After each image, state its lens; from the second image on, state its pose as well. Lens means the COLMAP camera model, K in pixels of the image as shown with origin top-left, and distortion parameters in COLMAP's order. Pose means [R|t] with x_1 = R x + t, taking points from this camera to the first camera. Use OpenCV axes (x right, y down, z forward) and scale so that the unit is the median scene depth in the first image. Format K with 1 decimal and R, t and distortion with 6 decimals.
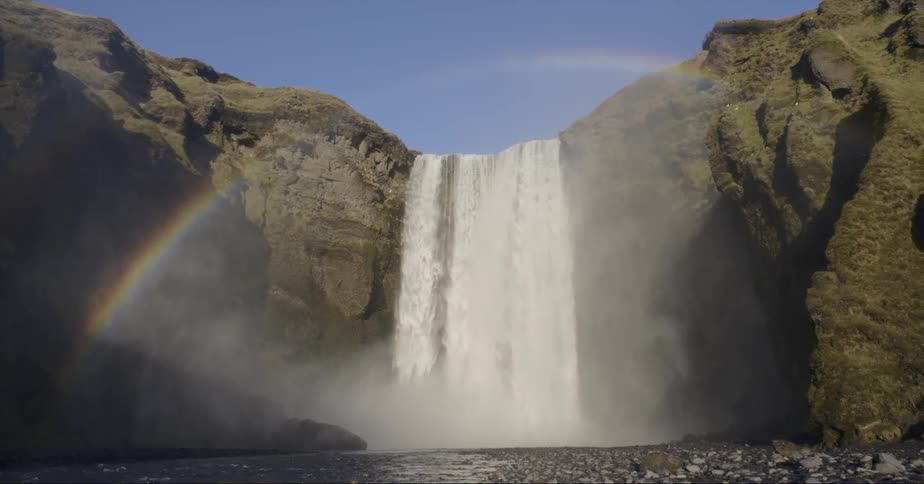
lens RADIAL K [[607.1, 0, 468.6], [0, 607.1, 229.2], [0, 0, 1]] dist [0.009864, 0.013099]
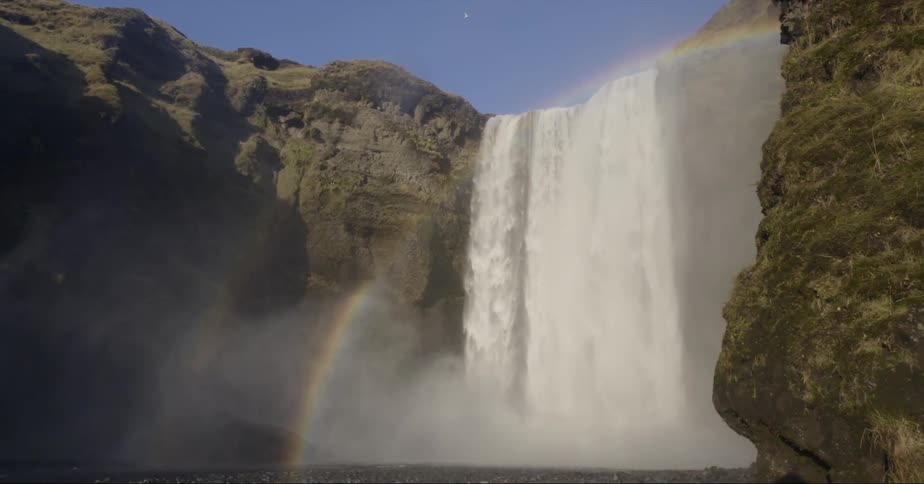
lens RADIAL K [[607.1, 0, 453.5], [0, 607.1, 230.6], [0, 0, 1]] dist [0.009864, 0.013099]
pose [[0.948904, -0.084483, -0.304046, 0.138589], [0.081815, 0.996415, -0.021530, 0.063288], [0.304775, -0.004445, 0.952414, 0.195153]]
